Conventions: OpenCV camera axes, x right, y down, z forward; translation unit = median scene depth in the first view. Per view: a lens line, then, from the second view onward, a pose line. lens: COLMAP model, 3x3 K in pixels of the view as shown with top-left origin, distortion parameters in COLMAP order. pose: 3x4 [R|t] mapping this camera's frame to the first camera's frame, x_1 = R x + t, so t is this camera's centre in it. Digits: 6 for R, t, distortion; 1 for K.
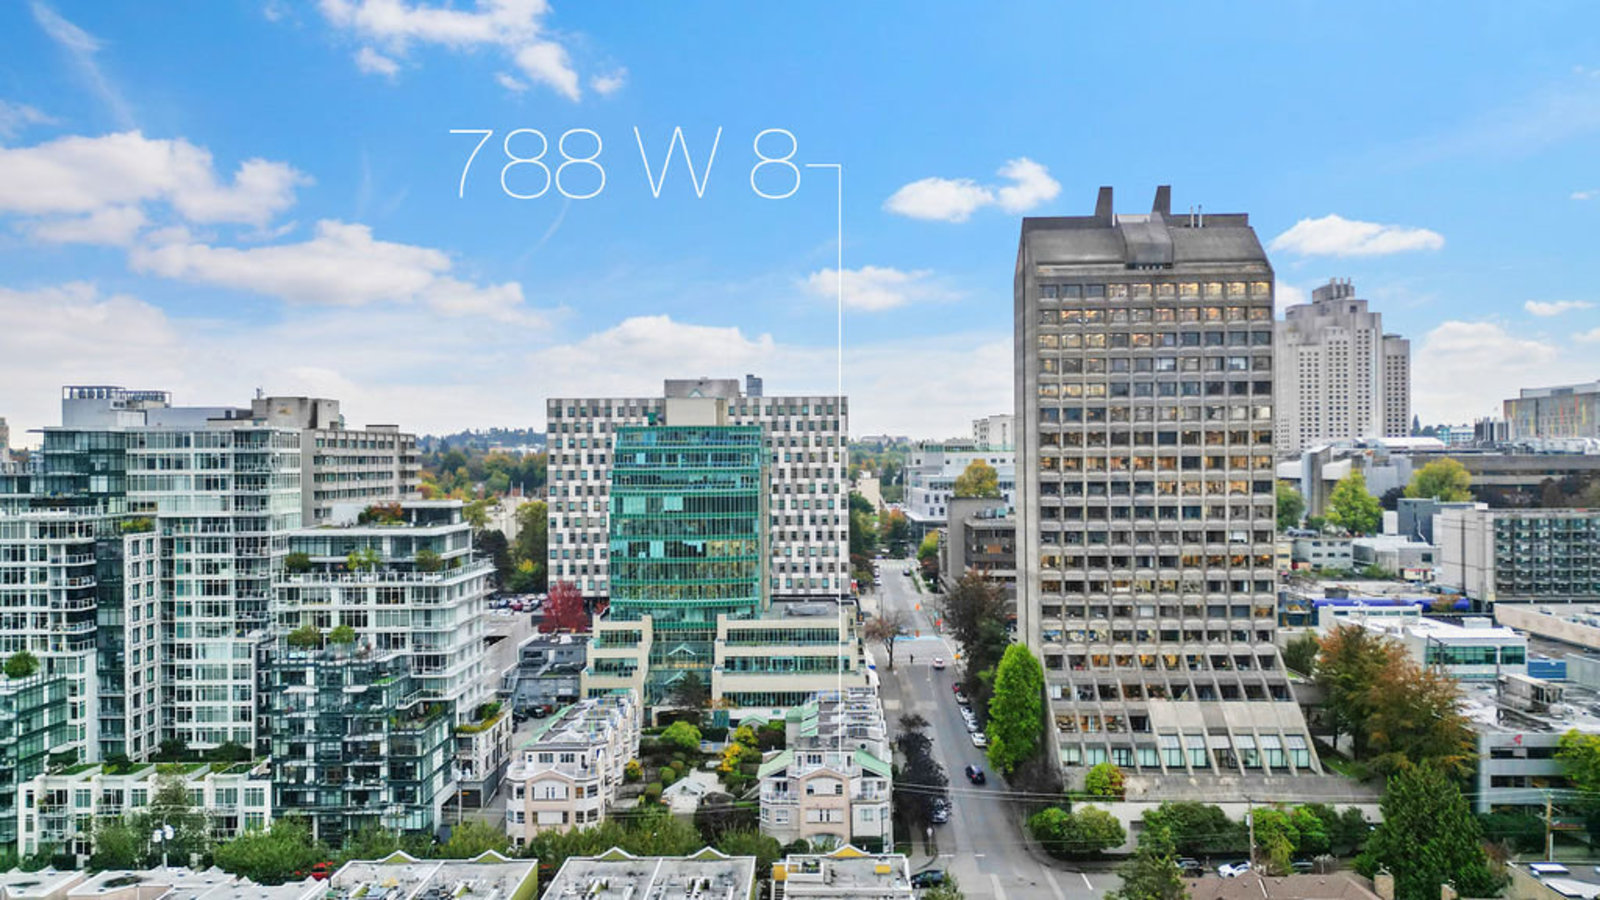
lens RADIAL K [[1120.0, 0, 807.0], [0, 1120.0, 456.6], [0, 0, 1]] dist [0.109684, -0.135029]
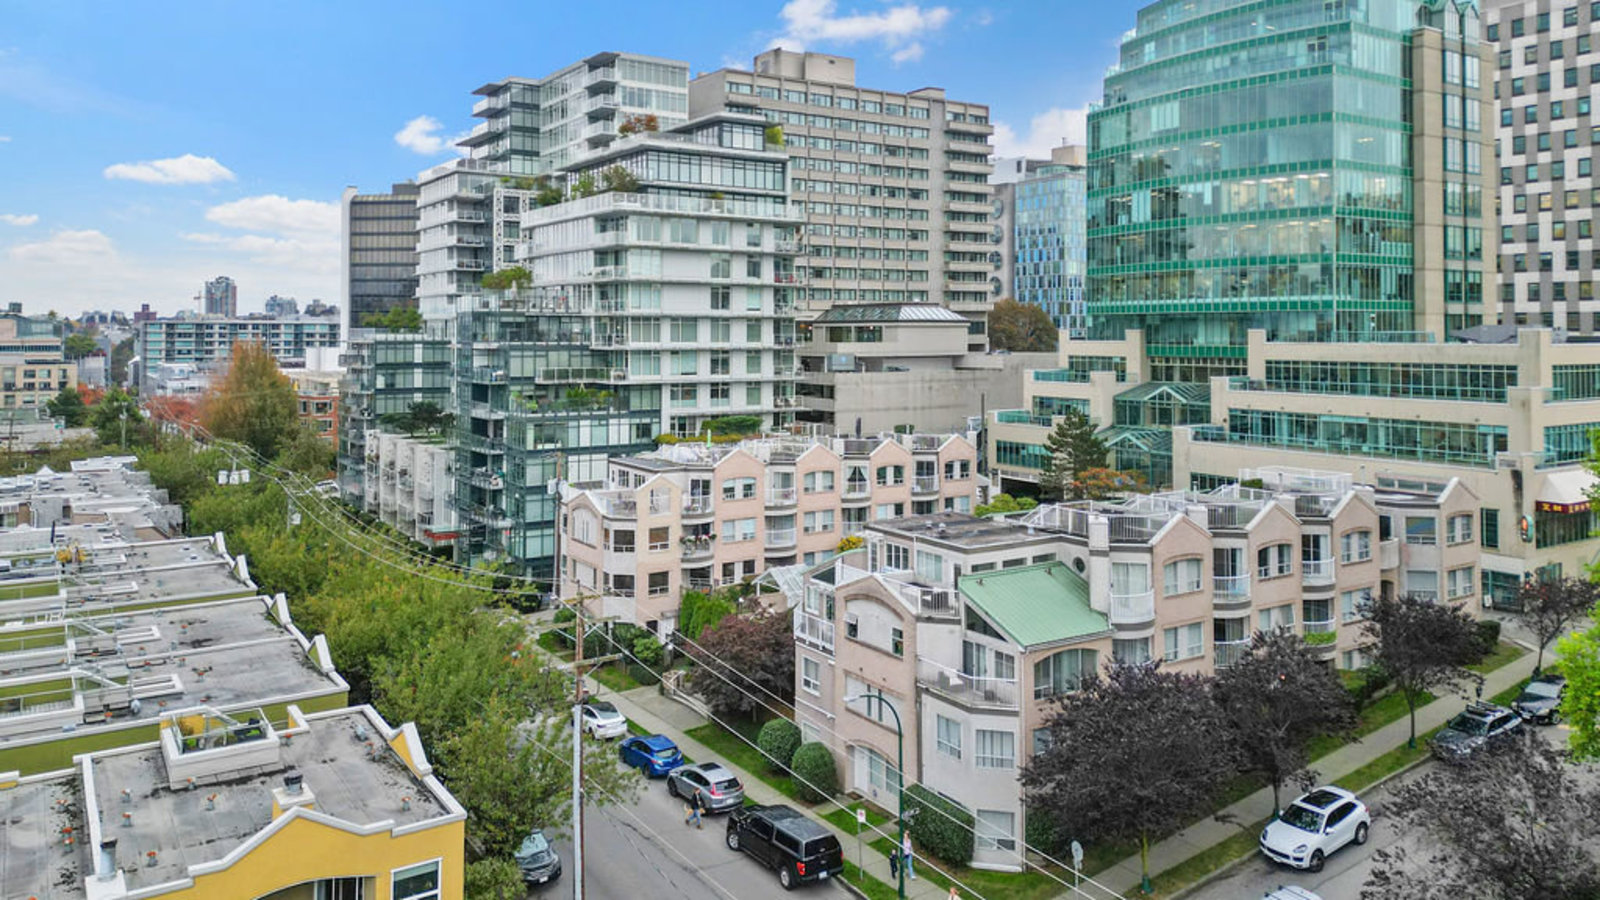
lens RADIAL K [[1152.3, 0, 795.8], [0, 1152.3, 315.4], [0, 0, 1]] dist [0.070440, -0.083704]
pose [[0.562232, -0.001946, -0.826977, 0.275861], [-0.003756, 0.999981, -0.004906, 0.163912], [0.826971, 0.005865, 0.562214, 0.654599]]
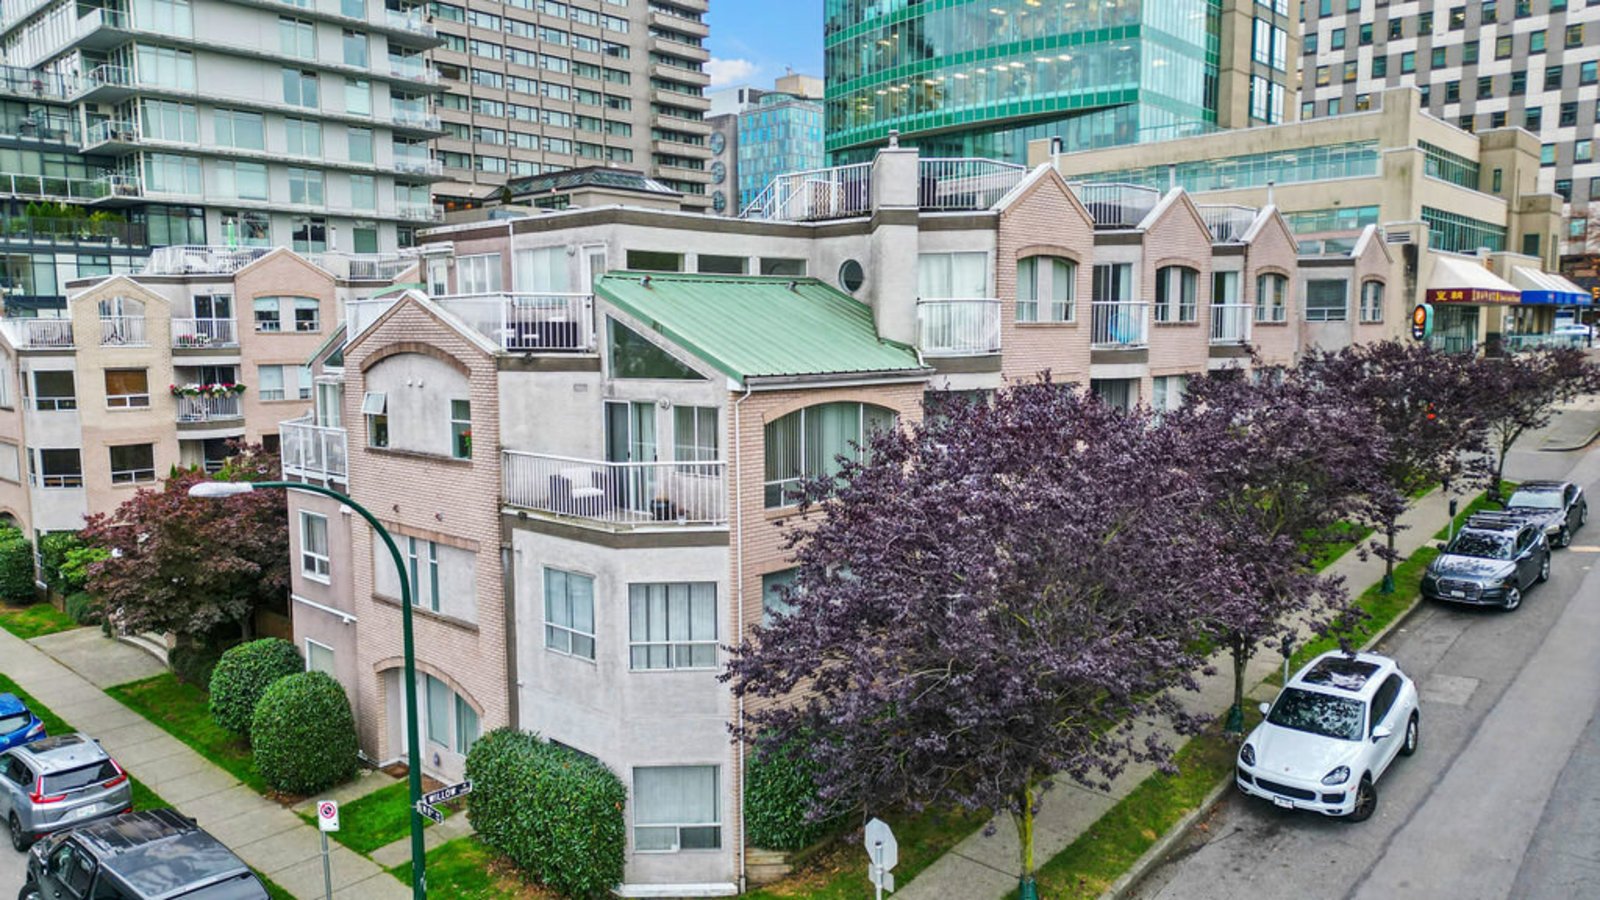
lens RADIAL K [[1120.0, 0, 807.0], [0, 1120.0, 456.6], [0, 0, 1]] dist [0.109684, -0.135029]
pose [[0.745951, 0.079626, -0.661223, 0.151337], [0.002638, 0.992466, 0.122490, 0.238207], [0.665995, -0.093116, 0.740121, 0.782408]]
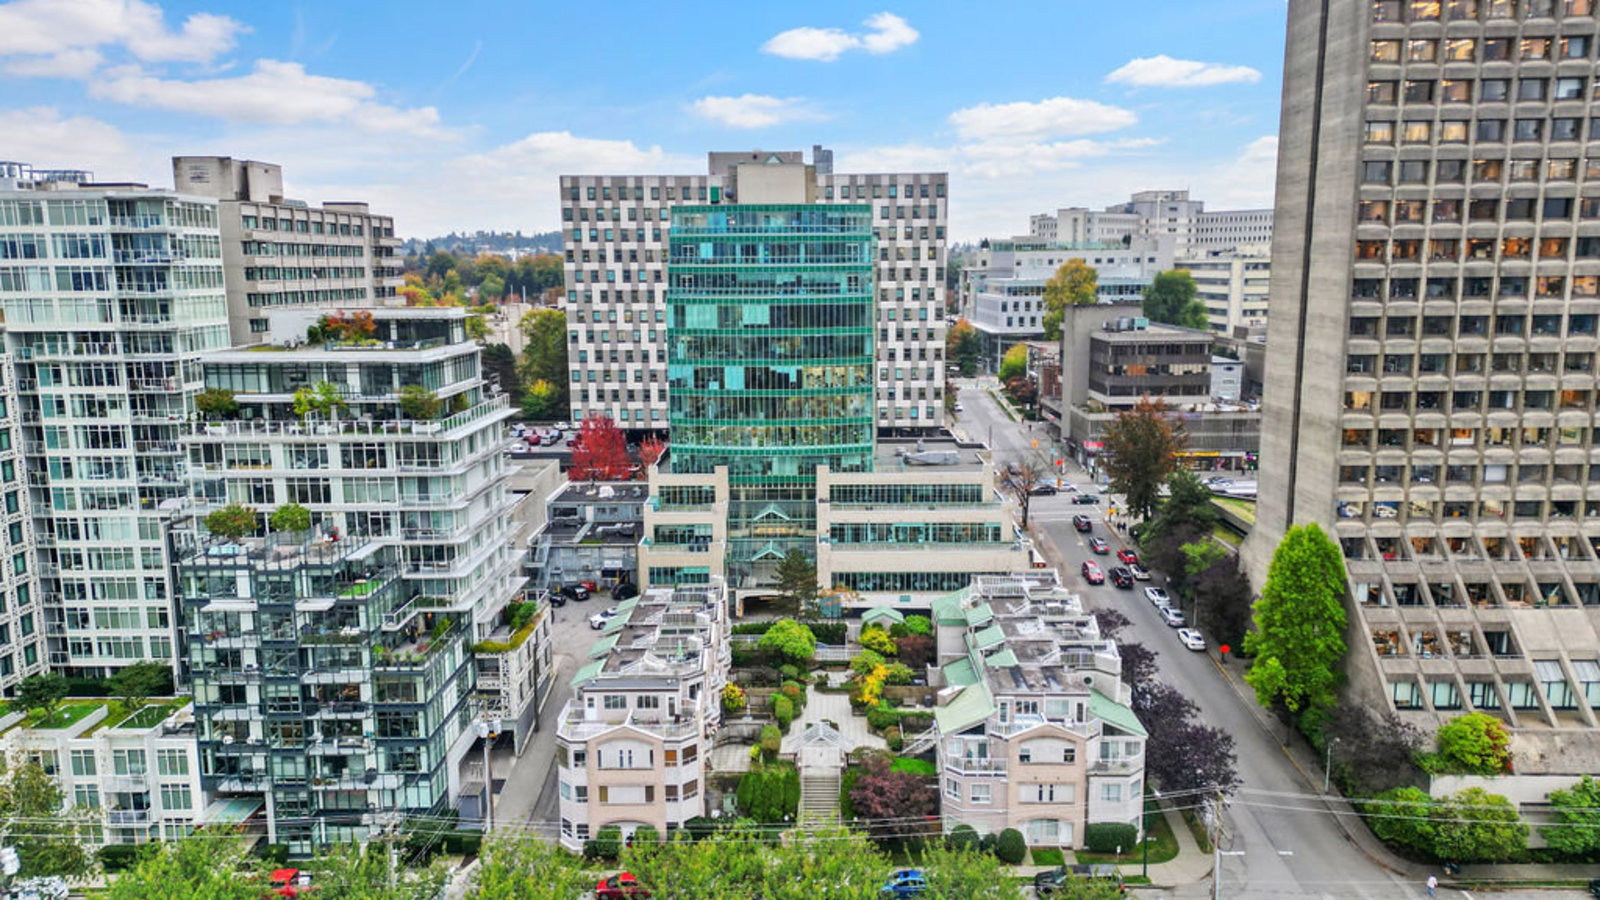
lens RADIAL K [[1114.9, 0, 805.0], [0, 1114.9, 443.7], [0, 0, 1]] dist [0.112247, -0.131975]
pose [[0.999981, -0.001150, 0.006012, -0.109541], [0.000180, 0.987300, 0.158866, 0.012103], [-0.006119, -0.158862, 0.987282, 0.334456]]
